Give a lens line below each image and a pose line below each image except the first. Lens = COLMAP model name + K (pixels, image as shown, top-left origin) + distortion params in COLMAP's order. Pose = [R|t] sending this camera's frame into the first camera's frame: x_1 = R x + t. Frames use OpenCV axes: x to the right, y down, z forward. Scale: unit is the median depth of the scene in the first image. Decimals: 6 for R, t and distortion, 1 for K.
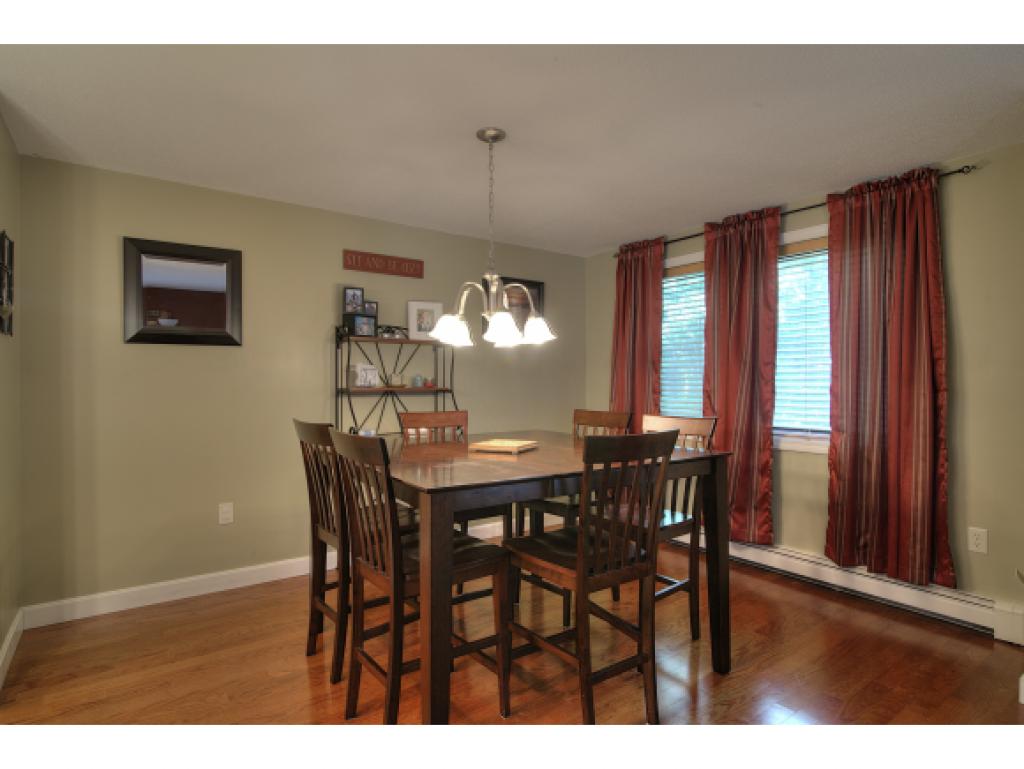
lens RADIAL K [[555.8, 0, 501.3], [0, 555.8, 381.5], [0, 0, 1]] dist [0.004360, 0.000534]
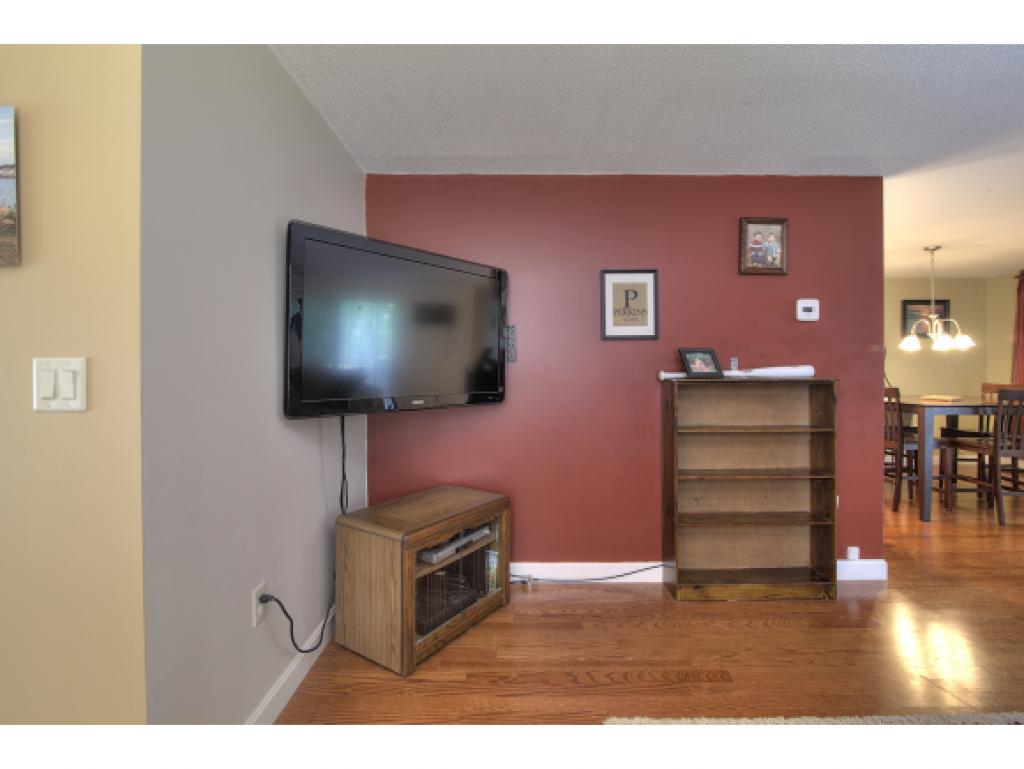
lens RADIAL K [[481.2, 0, 519.7], [0, 481.2, 368.3], [0, 0, 1]] dist [-0.009550, 0.000519]
pose [[0.822448, -0.001284, -0.568839, -0.197299], [-0.000920, 0.999993, -0.003587, 0.010898], [0.568839, 0.003473, 0.822441, -0.976192]]
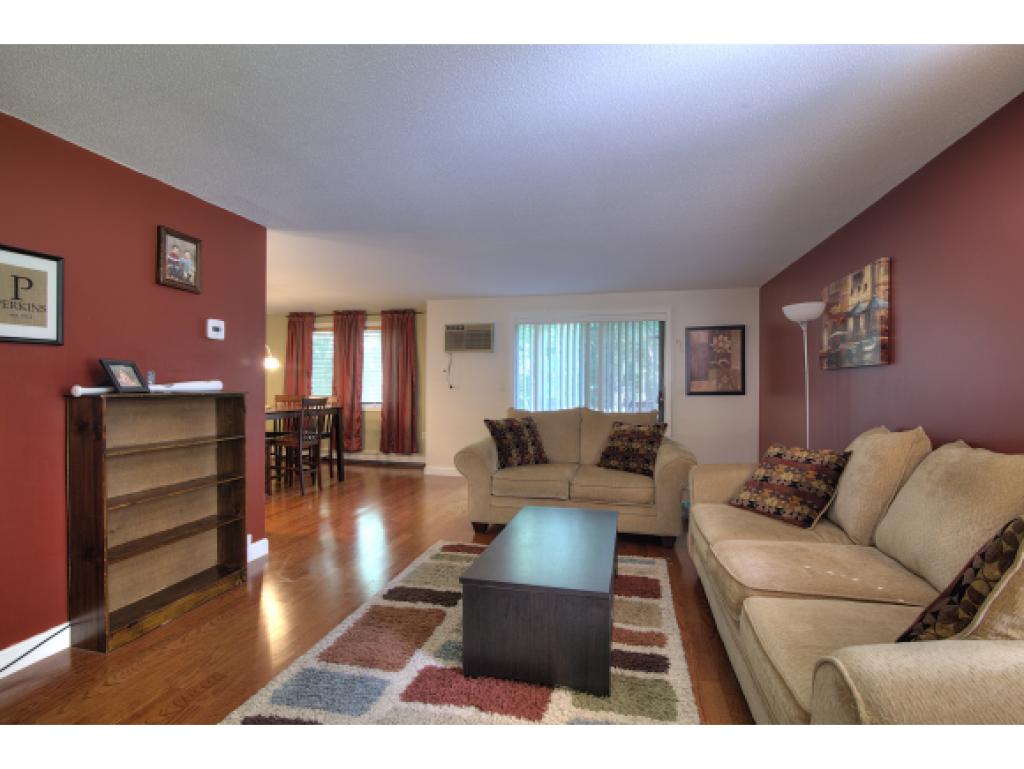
lens RADIAL K [[481.2, 0, 505.7], [0, 481.2, 386.1], [0, 0, 1]] dist [-0.009550, 0.000519]
pose [[0.761625, 0.001536, 0.648017, -0.407692], [-0.002167, 0.999998, 0.000176, 0.011877], [-0.648015, -0.001539, 0.761626, -1.045241]]
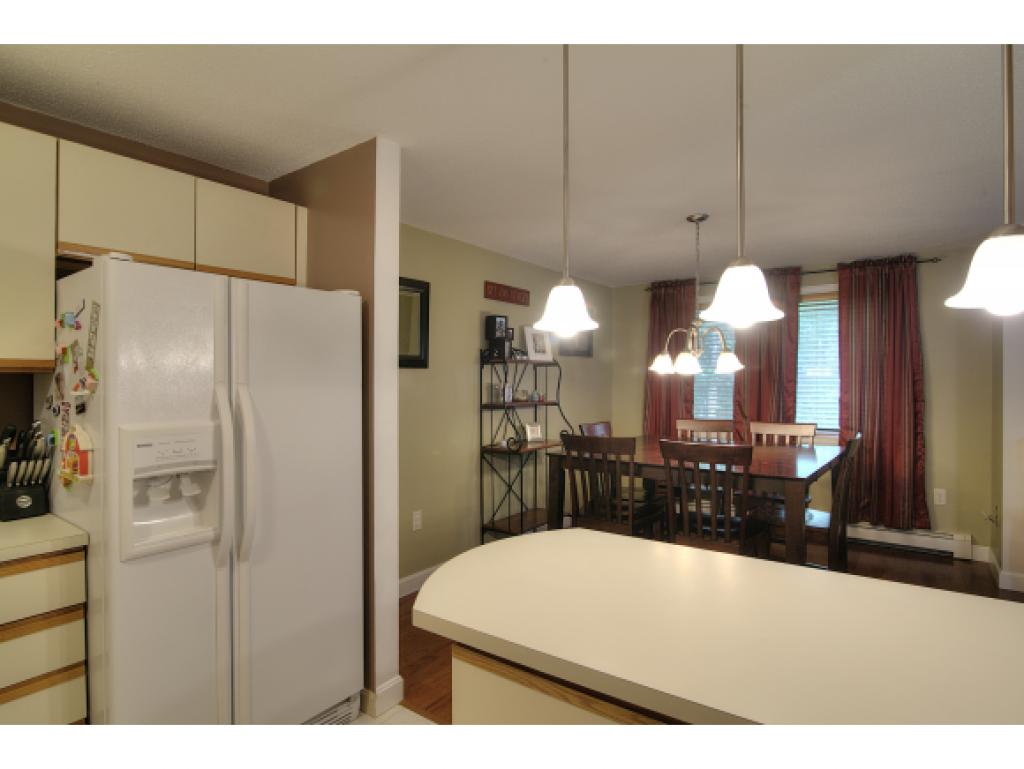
lens RADIAL K [[555.8, 0, 508.3], [0, 555.8, 377.0], [0, 0, 1]] dist [0.004360, 0.000534]
pose [[0.952538, -0.001591, 0.304417, -0.647934], [0.003373, 0.999980, -0.005326, -0.039756], [-0.304402, 0.006100, 0.952524, -0.100604]]
